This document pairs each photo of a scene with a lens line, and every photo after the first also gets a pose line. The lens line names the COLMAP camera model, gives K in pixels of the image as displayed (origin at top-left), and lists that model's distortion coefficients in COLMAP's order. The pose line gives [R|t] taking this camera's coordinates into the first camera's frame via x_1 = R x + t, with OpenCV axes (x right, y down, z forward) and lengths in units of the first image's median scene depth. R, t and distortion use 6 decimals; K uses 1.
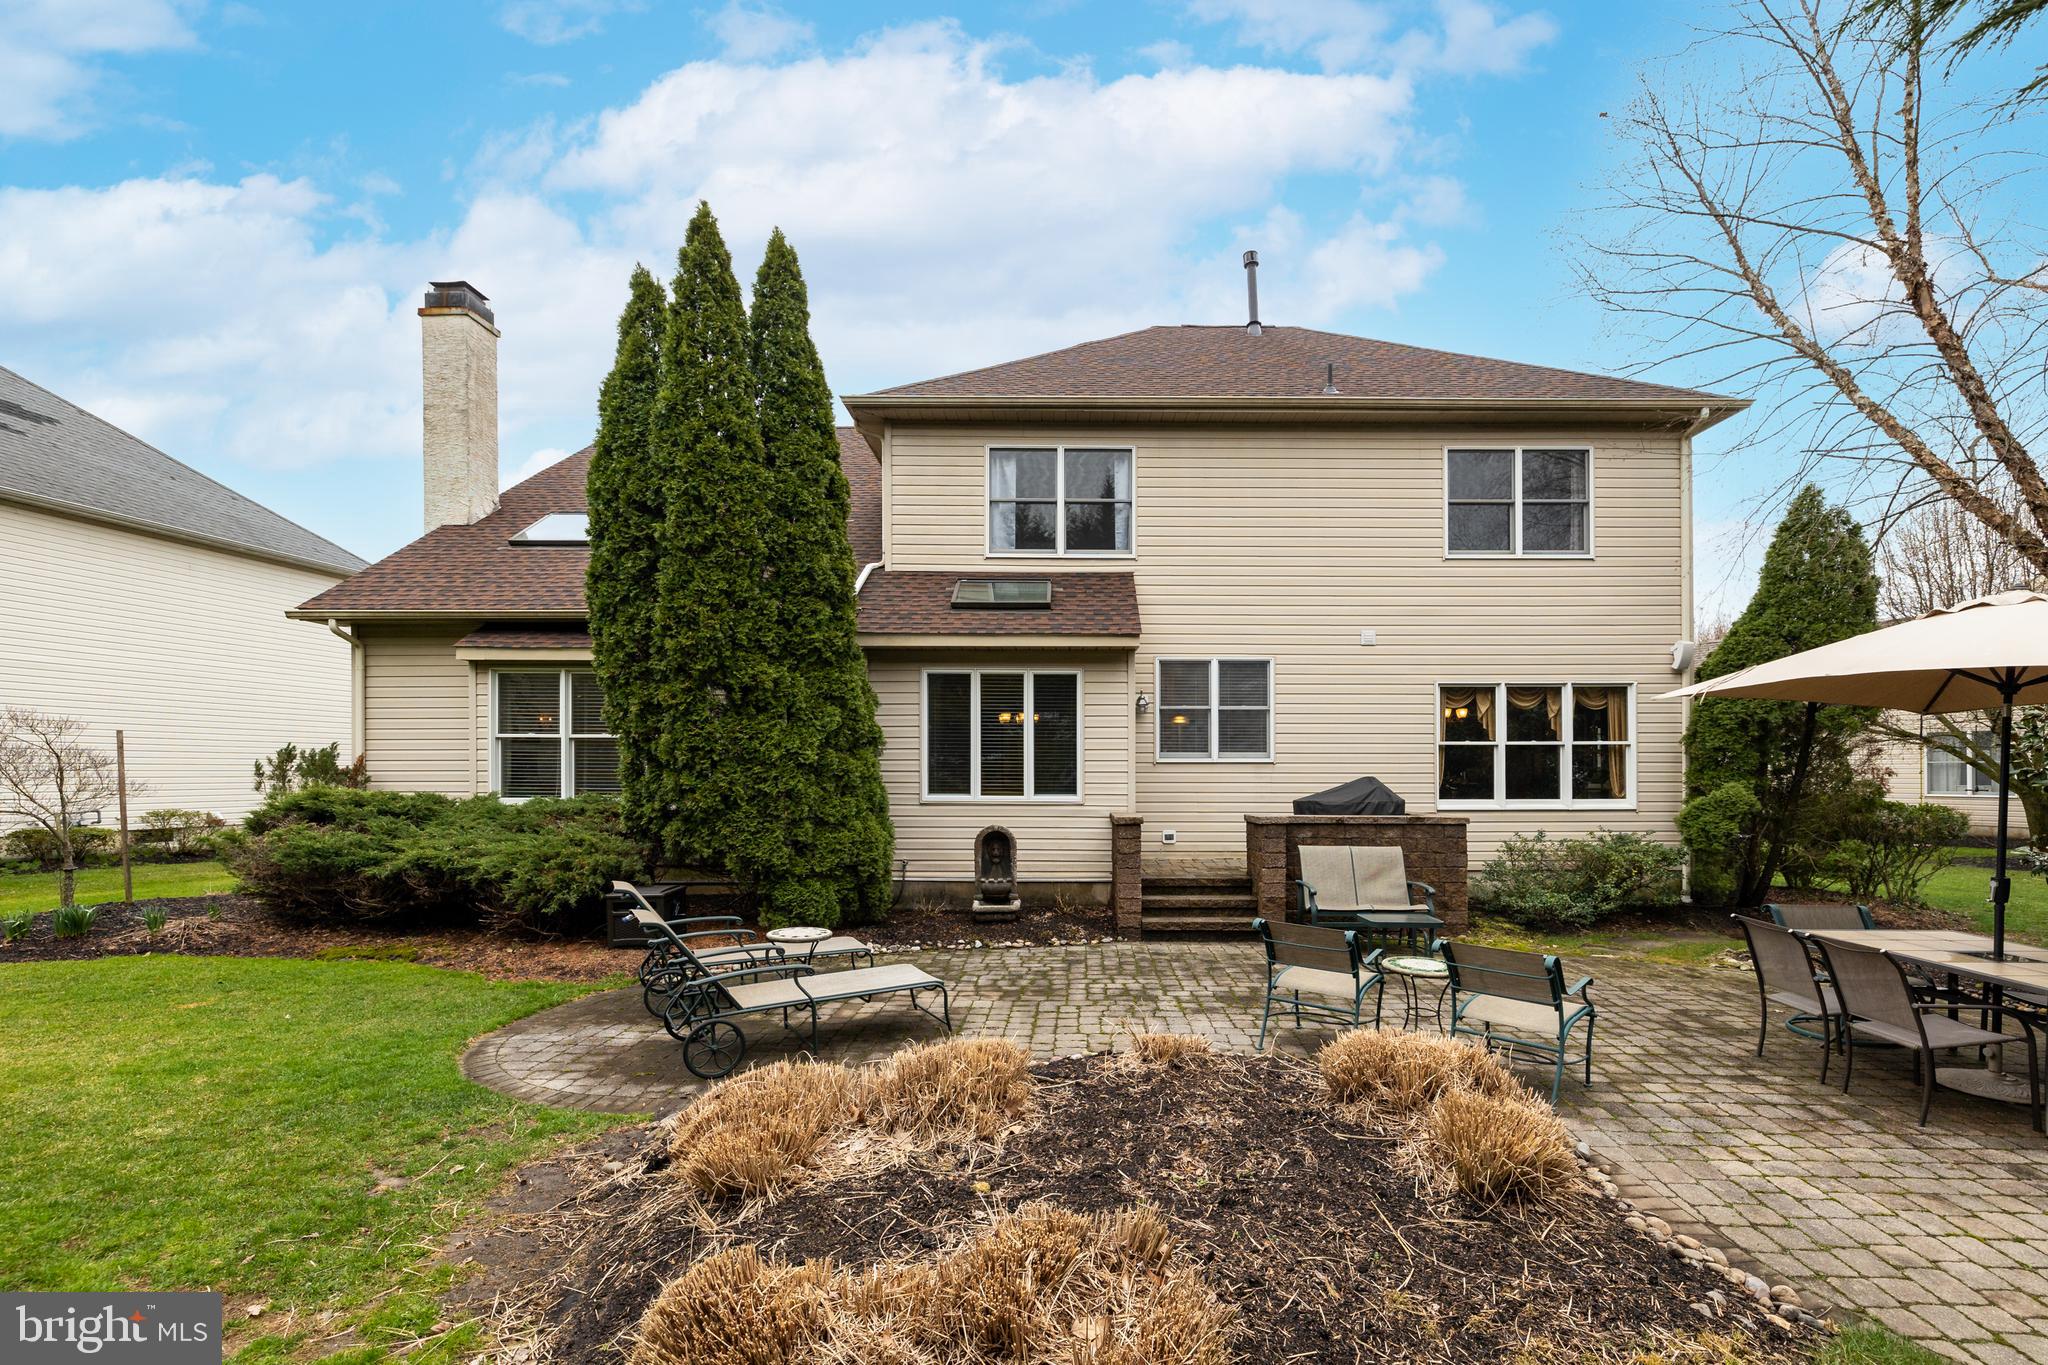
lens RADIAL K [[864.4, 0, 1054.1], [0, 864.4, 769.0], [0, 0, 1]] dist [-0.011839, -0.000223]
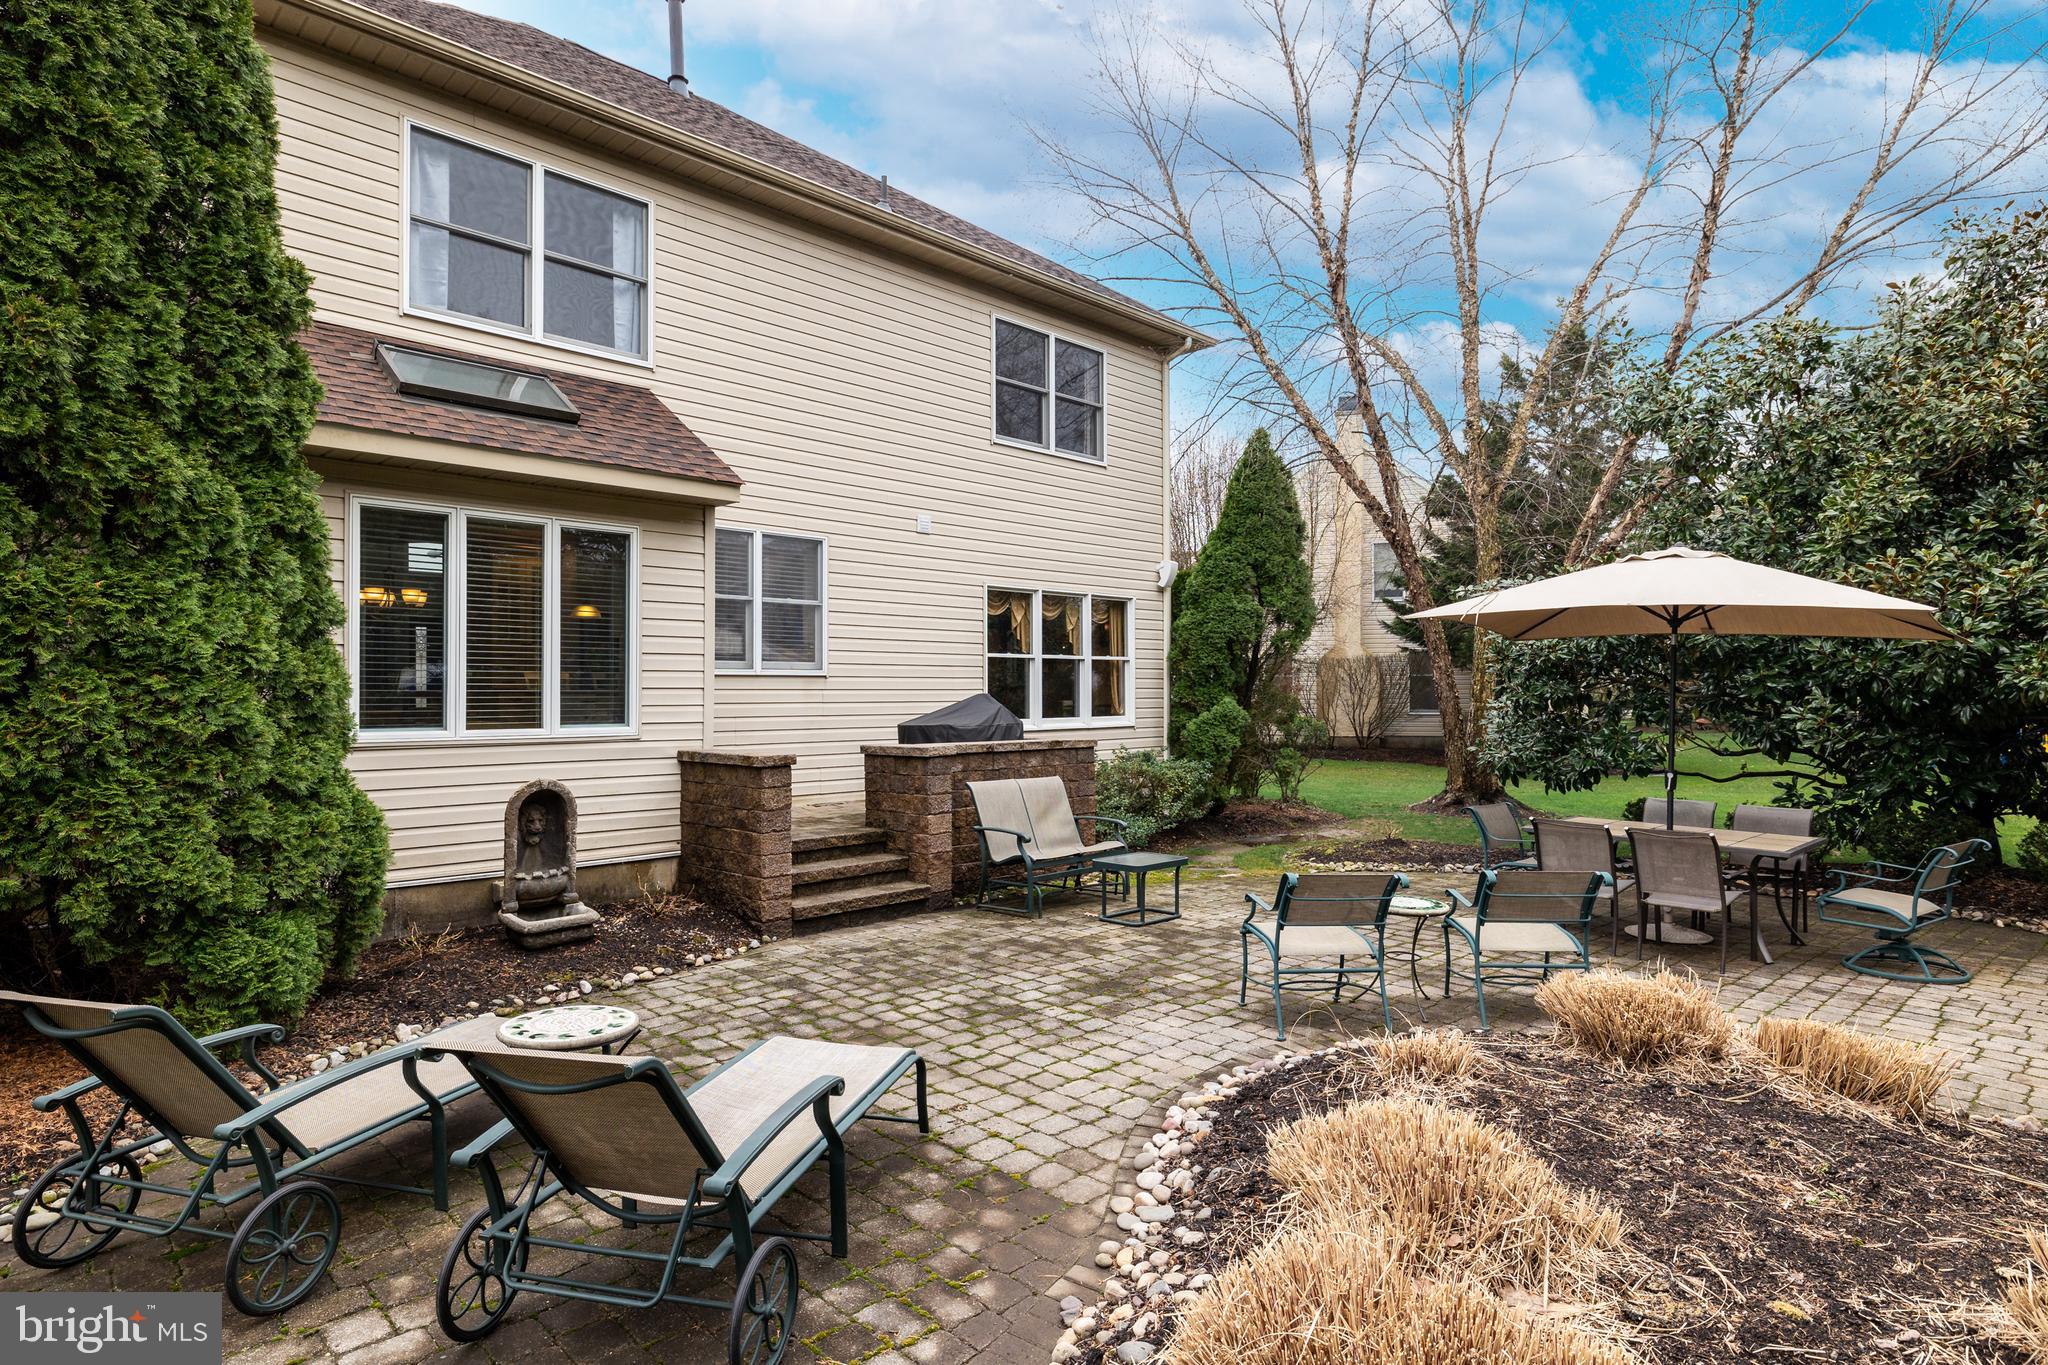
lens RADIAL K [[1065.5, 0, 1025.0], [0, 1065.5, 679.7], [0, 0, 1]] dist [-0.006695, 0.000997]
pose [[0.716876, 0.004870, 0.697184, -0.312000], [-0.001288, 0.999983, -0.005661, 0.001055], [-0.697200, 0.003161, 0.716870, 0.238632]]
